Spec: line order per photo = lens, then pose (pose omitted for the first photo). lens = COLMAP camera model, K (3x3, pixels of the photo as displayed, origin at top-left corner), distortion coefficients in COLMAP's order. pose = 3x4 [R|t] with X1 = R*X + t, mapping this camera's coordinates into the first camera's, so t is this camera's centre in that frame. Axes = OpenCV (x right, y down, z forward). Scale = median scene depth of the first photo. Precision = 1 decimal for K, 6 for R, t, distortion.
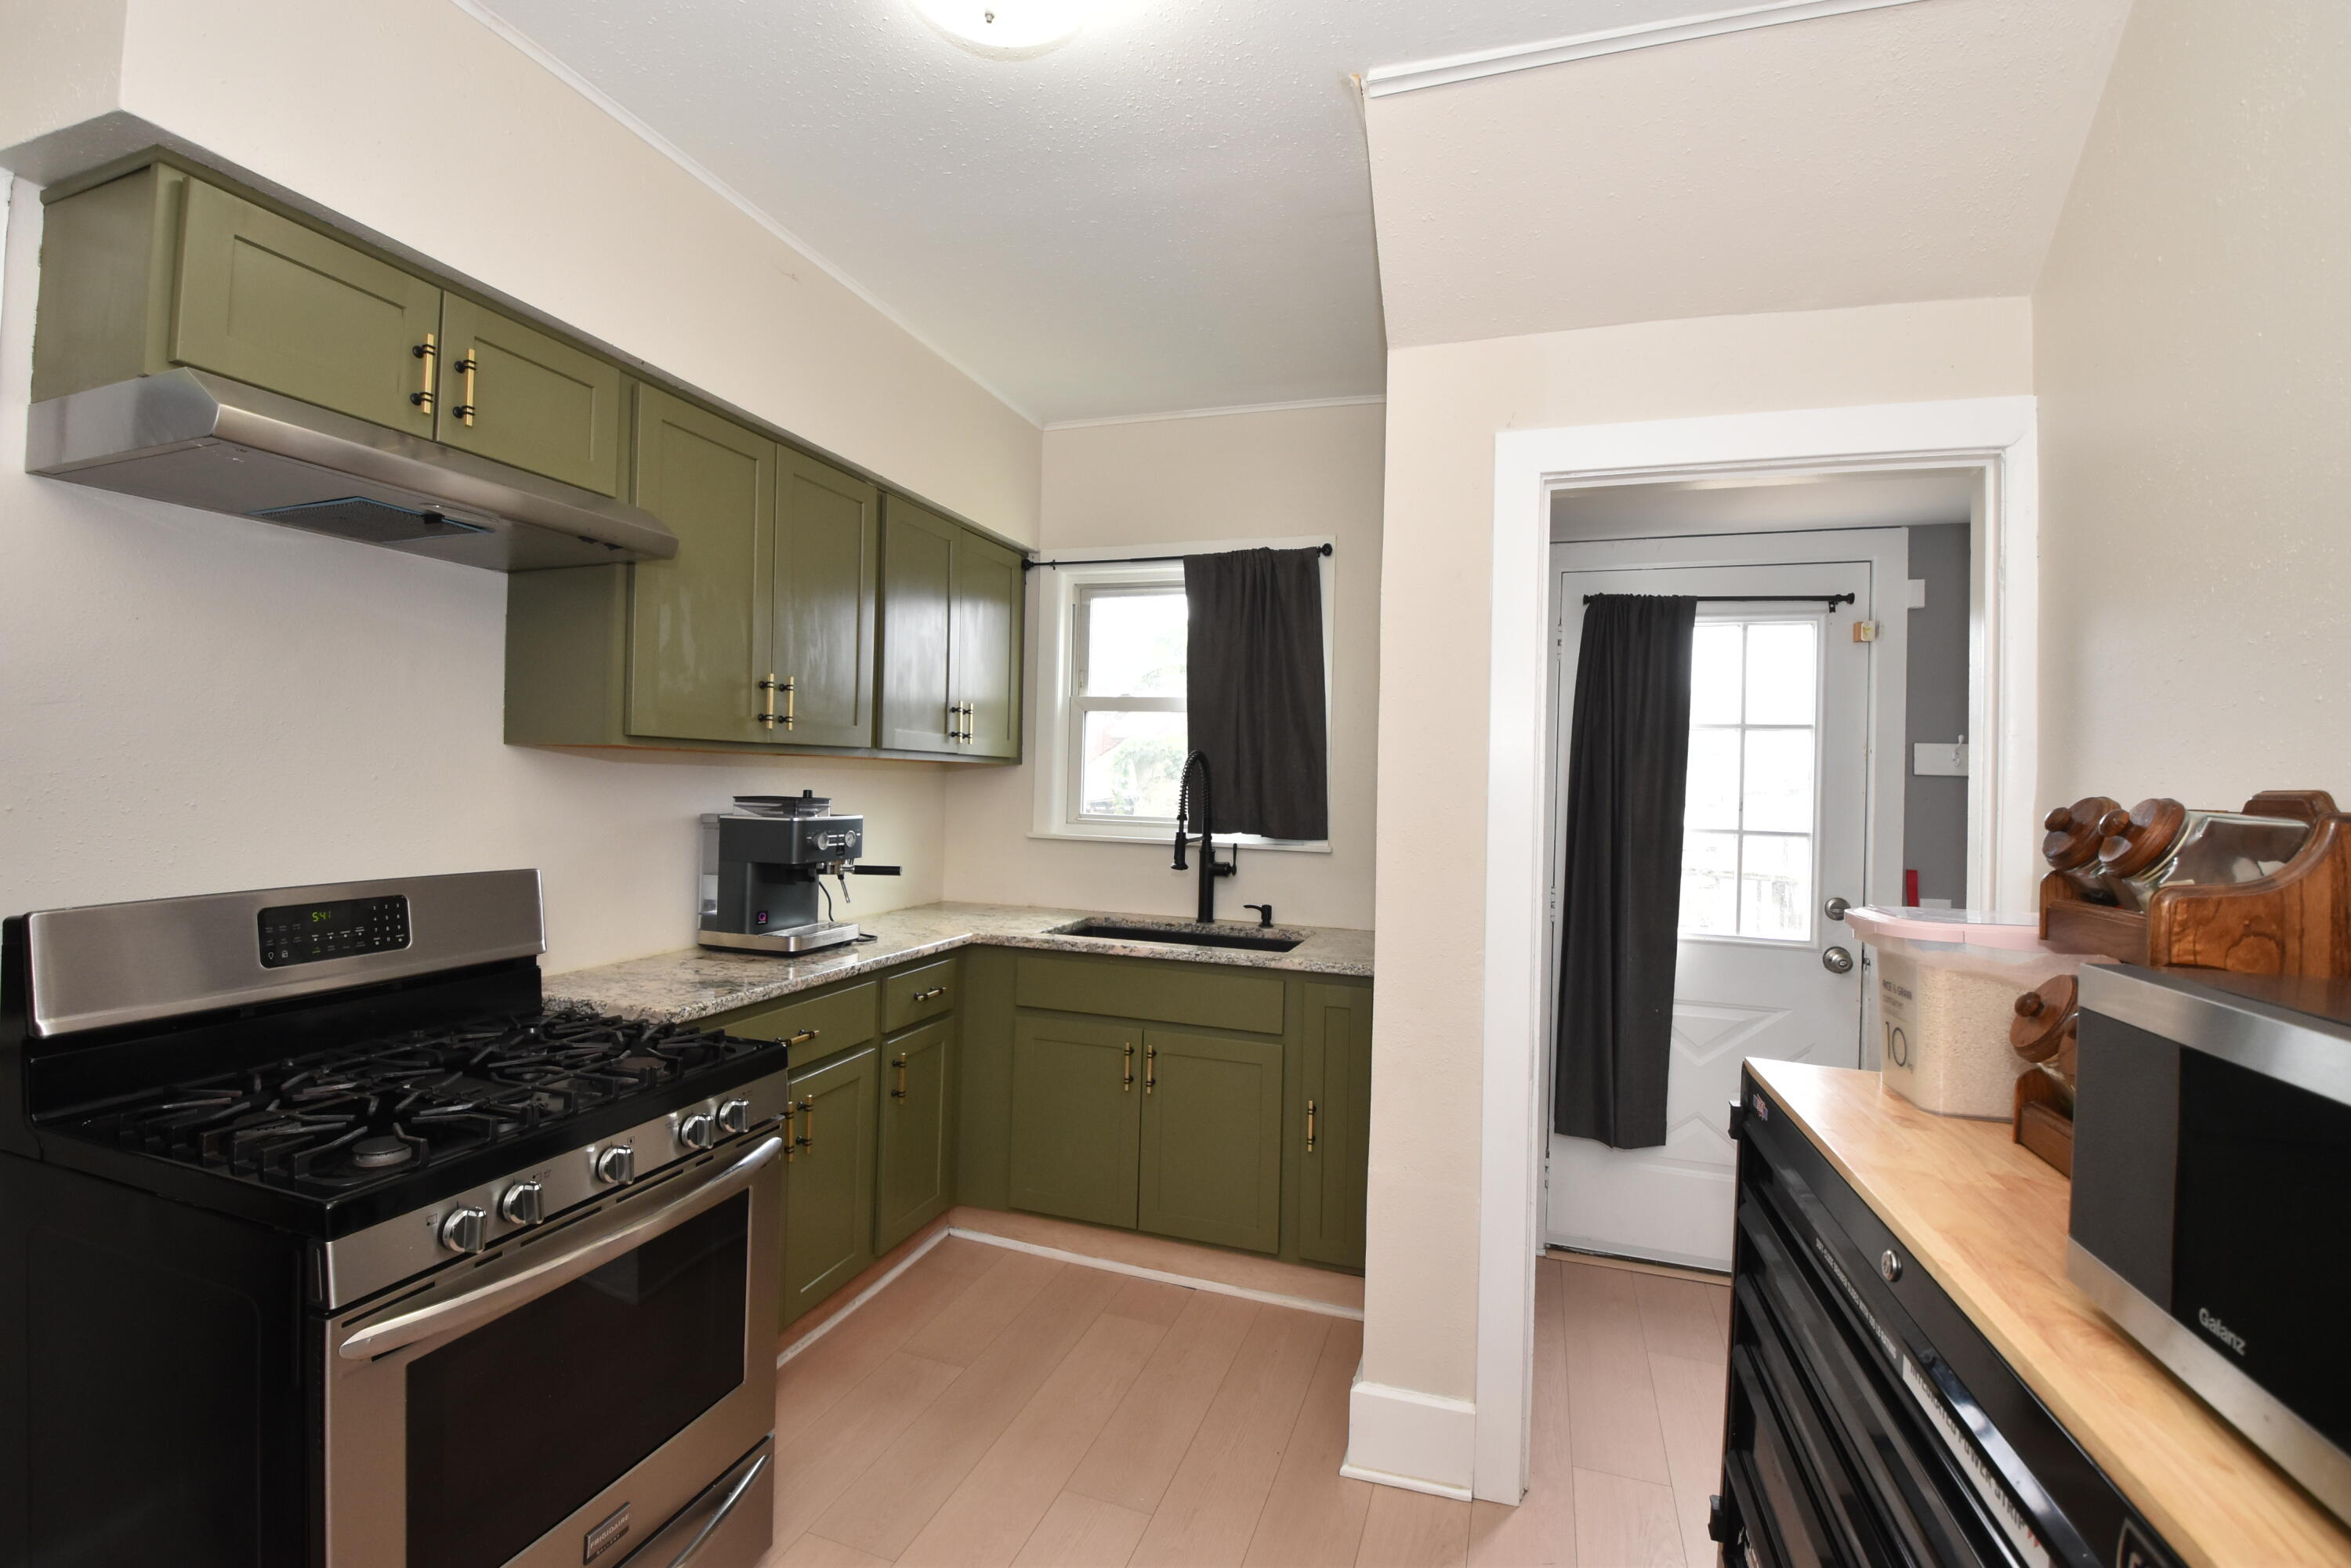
lens RADIAL K [[1037.2, 0, 1171.7], [0, 1037.2, 770.2], [0, 0, 1]] dist [0.039088, -0.051859]
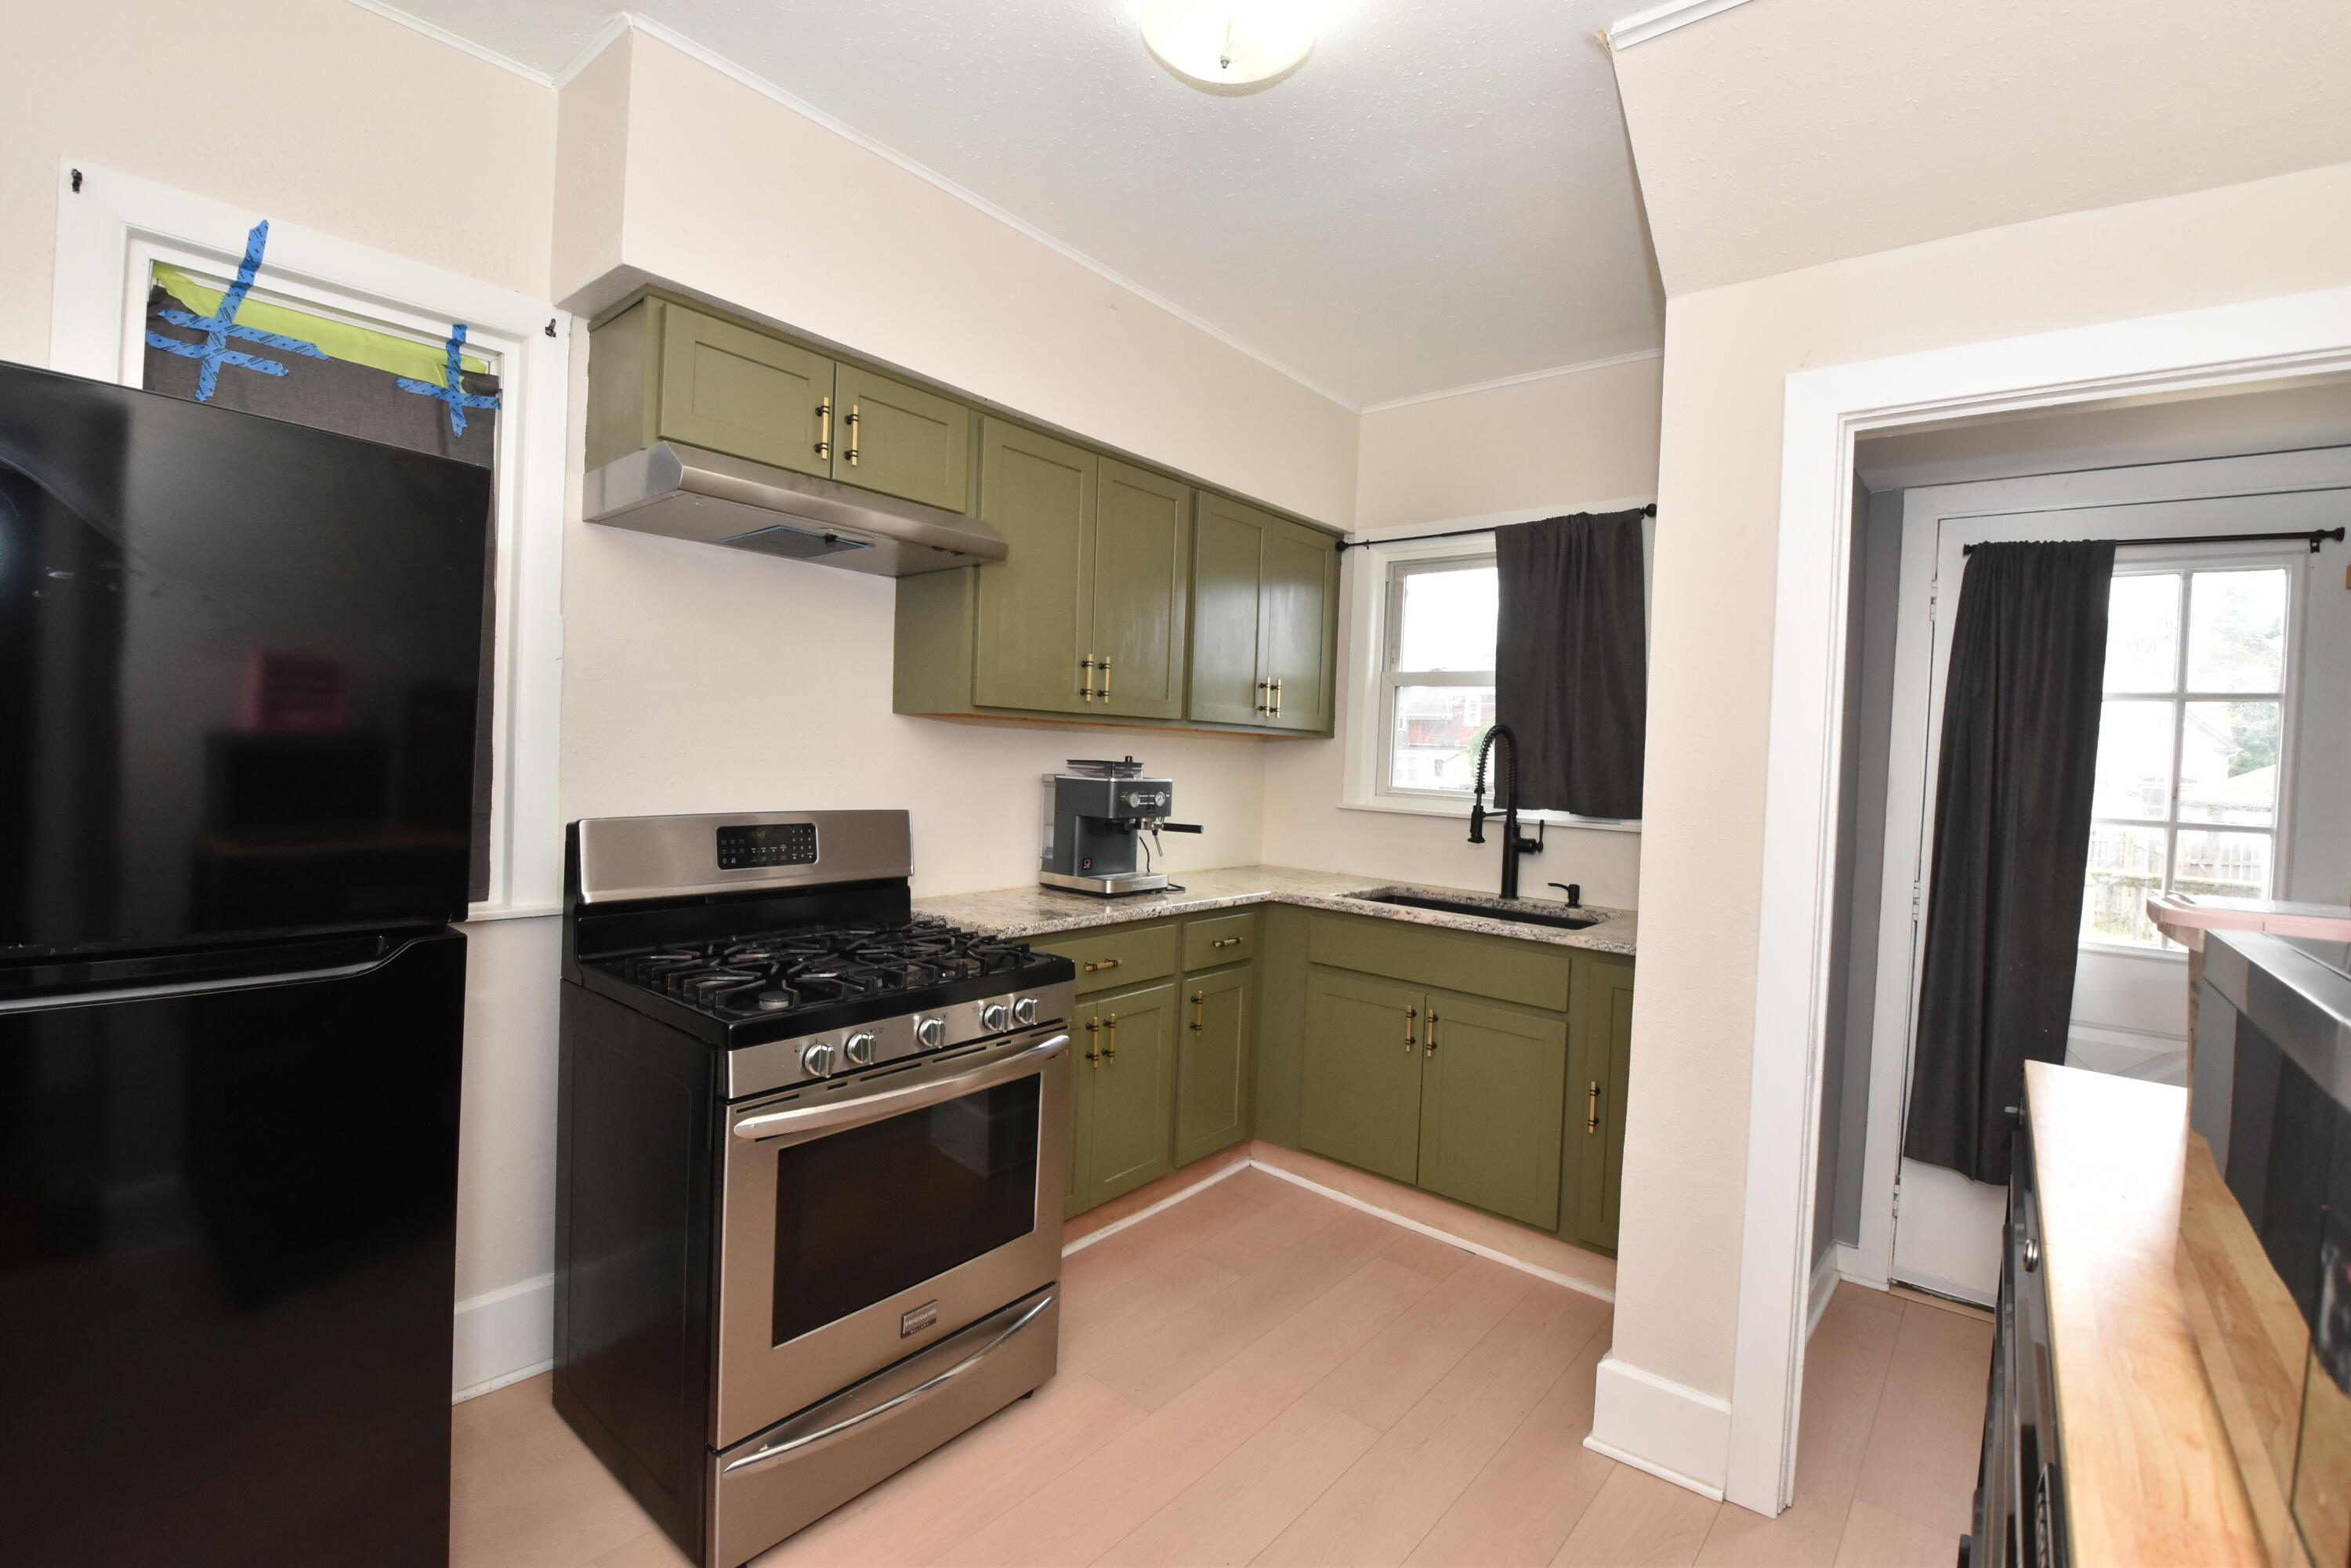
lens RADIAL K [[1039.7, 0, 1171.8], [0, 1039.7, 774.3], [0, 0, 1]] dist [0.027439, -0.027573]
pose [[0.932922, 0.021411, -0.359442, 0.106244], [-0.014096, 0.999637, 0.022960, 0.012285], [0.359803, -0.016353, 0.932885, -0.049359]]
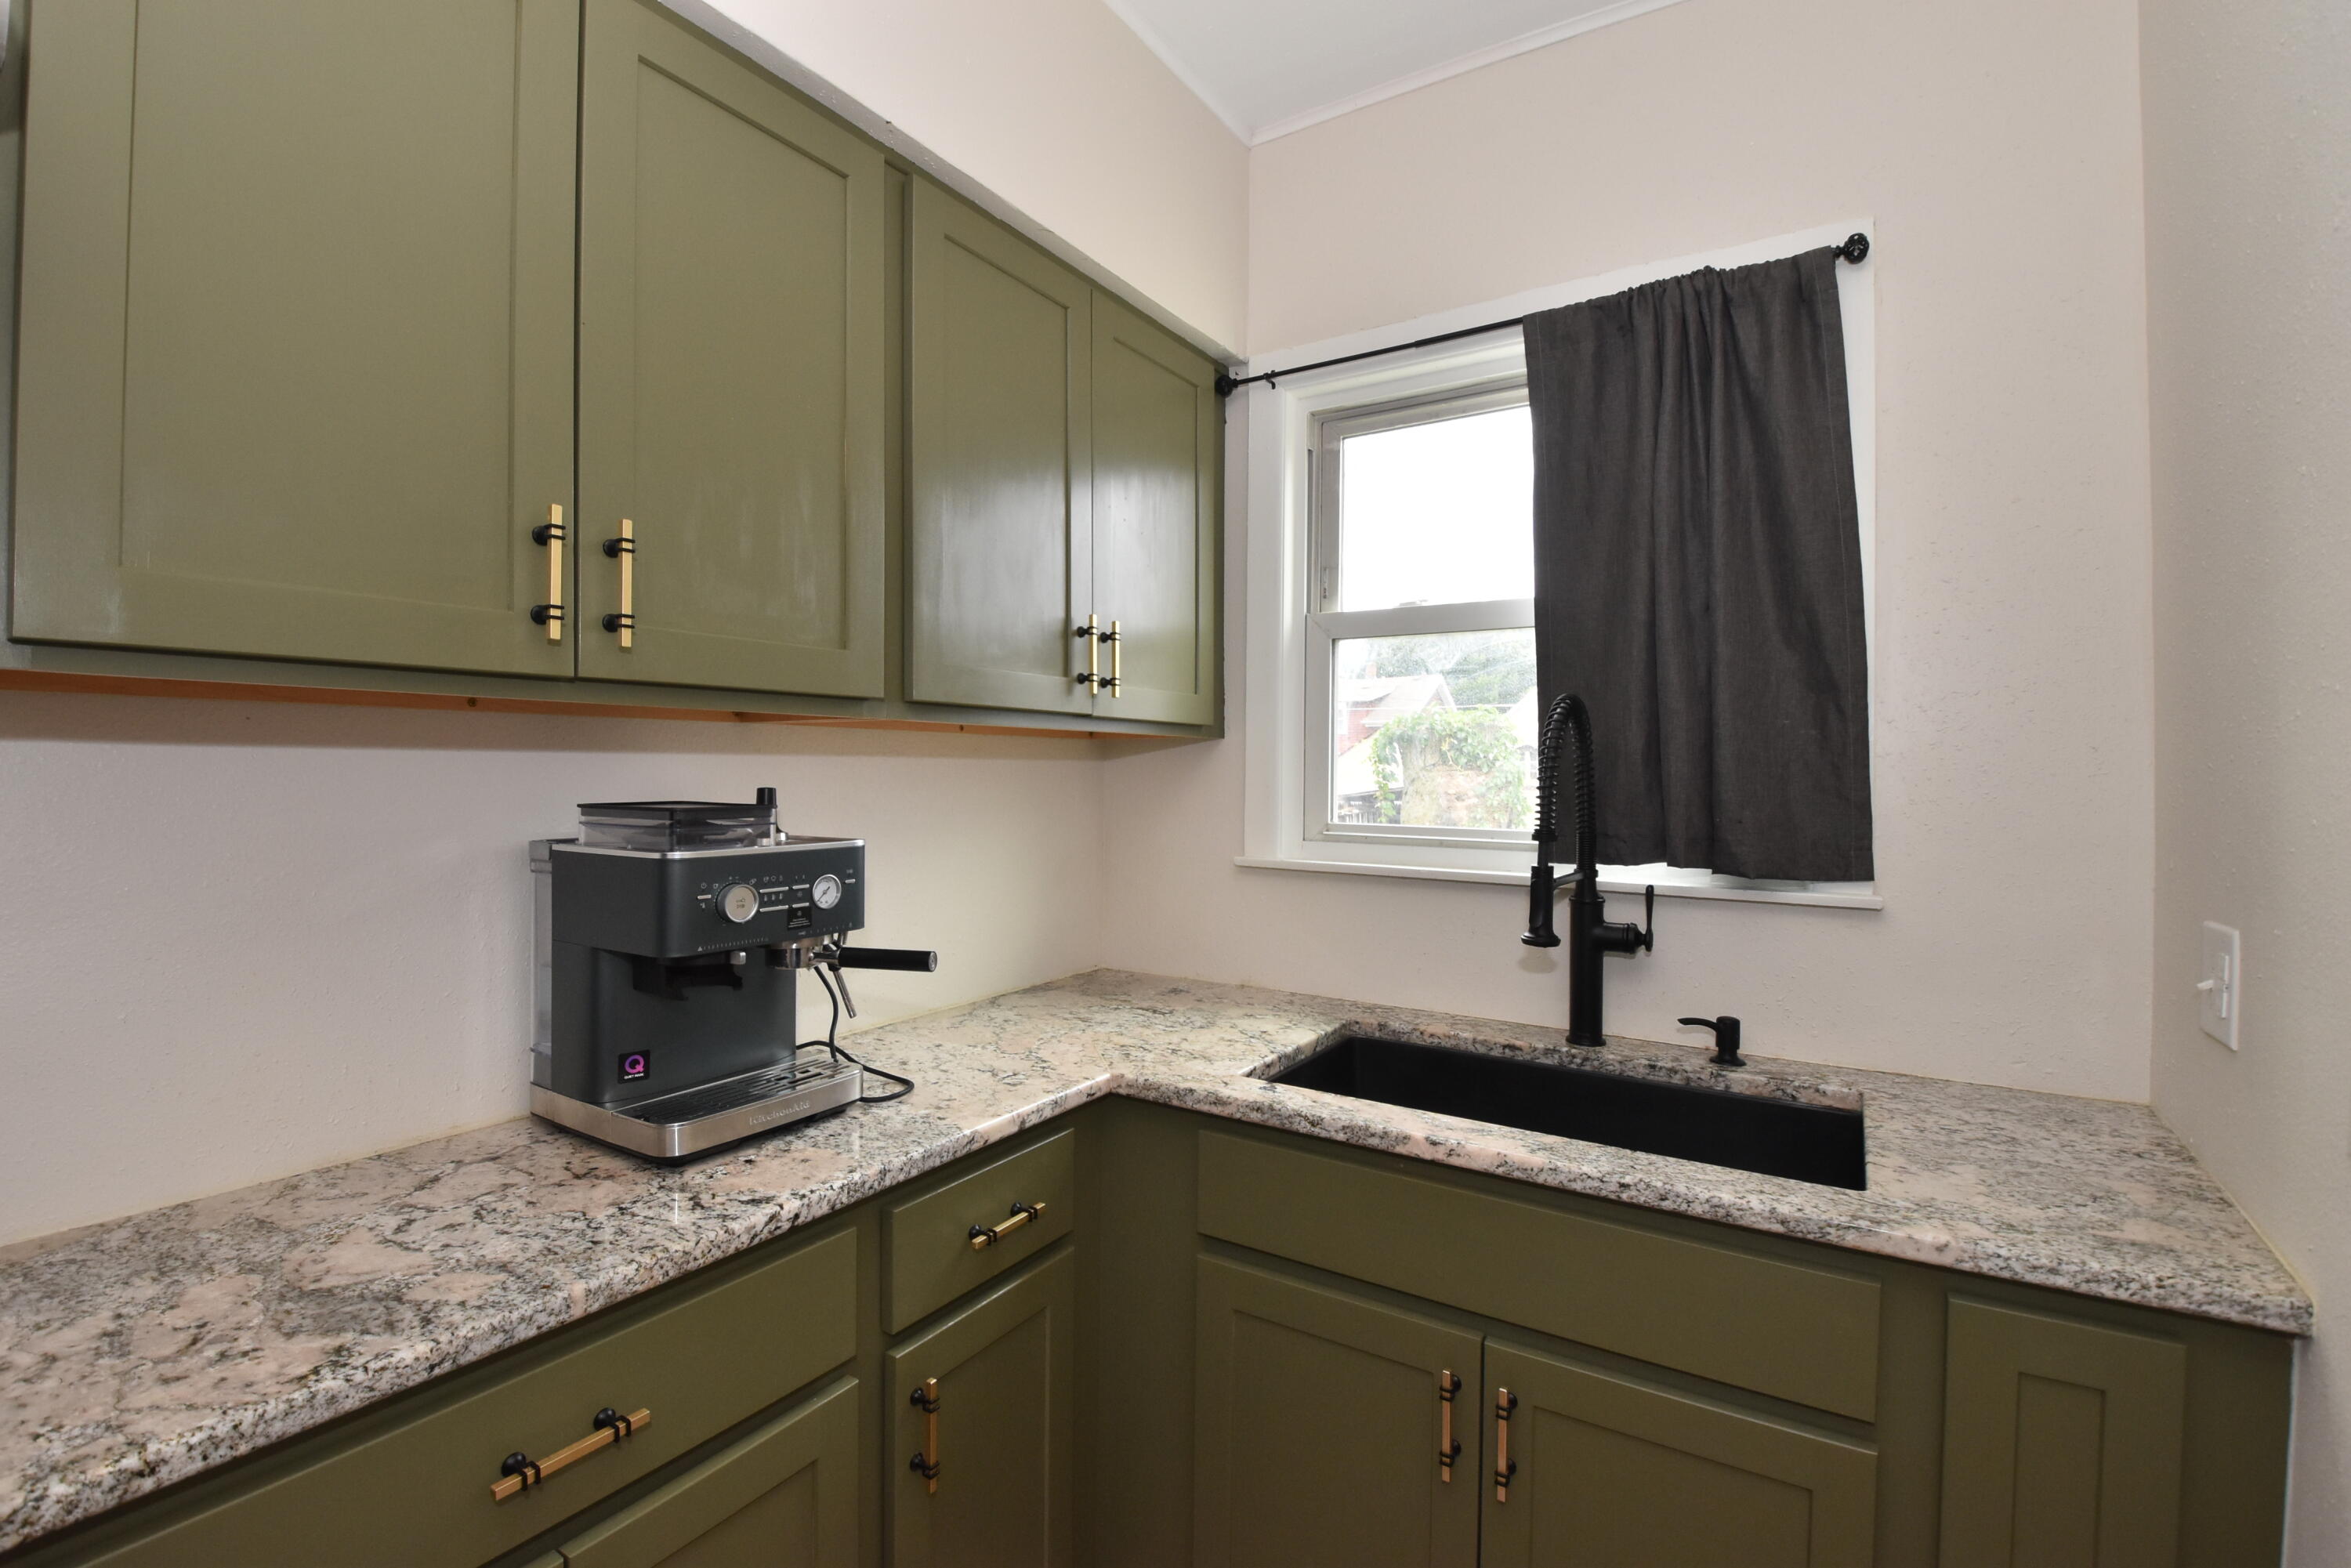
lens RADIAL K [[1039.7, 0, 1171.8], [0, 1039.7, 774.3], [0, 0, 1]] dist [0.027439, -0.027573]
pose [[0.970459, -0.017589, -0.240623, -0.045024], [0.019757, 0.999783, 0.006601, 0.013117], [0.240455, -0.011160, 0.970596, 0.567292]]
